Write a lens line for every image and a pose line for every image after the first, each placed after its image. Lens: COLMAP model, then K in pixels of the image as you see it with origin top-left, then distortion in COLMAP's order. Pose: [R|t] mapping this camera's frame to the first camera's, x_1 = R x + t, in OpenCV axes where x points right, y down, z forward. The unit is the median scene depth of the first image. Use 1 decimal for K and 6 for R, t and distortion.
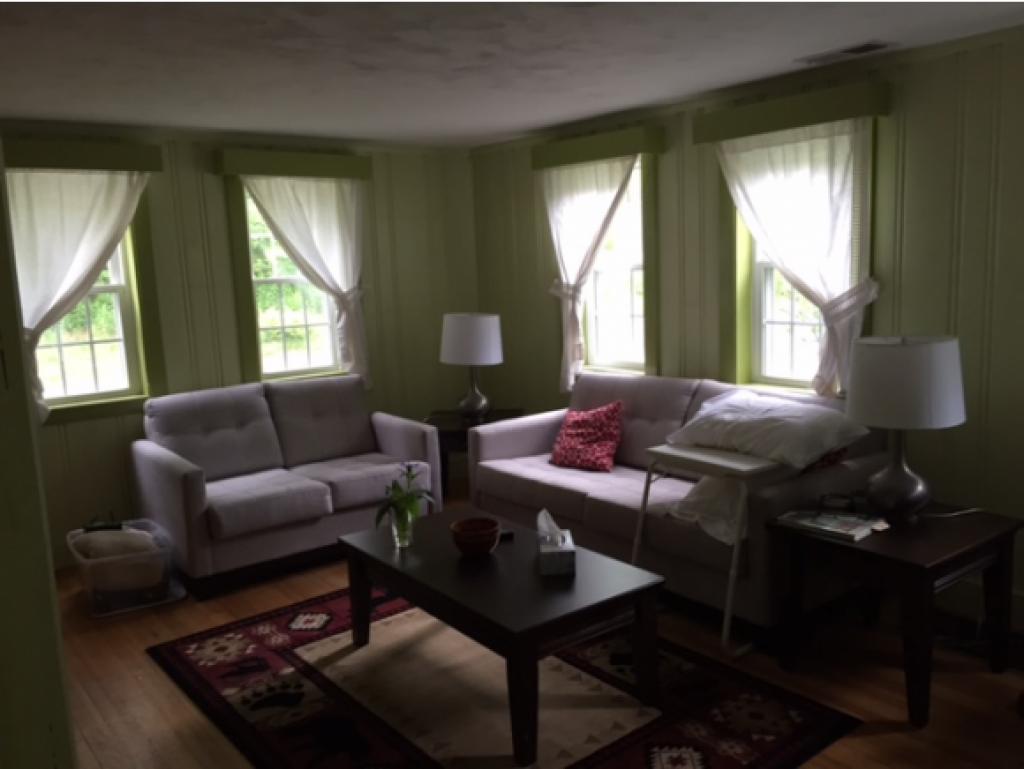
lens RADIAL K [[883.4, 0, 500.4], [0, 883.4, 368.5], [0, 0, 1]] dist [0.088621, -0.119215]
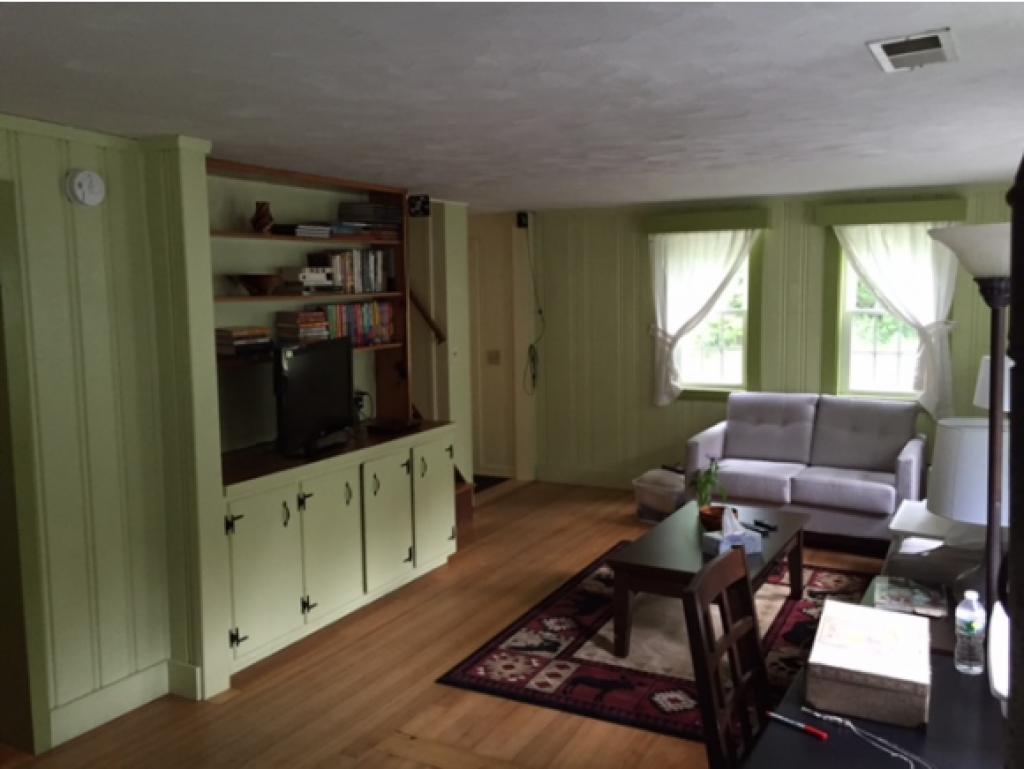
lens RADIAL K [[883.4, 0, 519.4], [0, 883.4, 386.5], [0, 0, 1]] dist [0.088621, -0.119215]
pose [[0.393491, 0.137465, -0.908993, 0.733120], [-0.116548, 0.988239, 0.098997, -0.073755], [0.911911, 0.066987, 0.404885, 0.132609]]
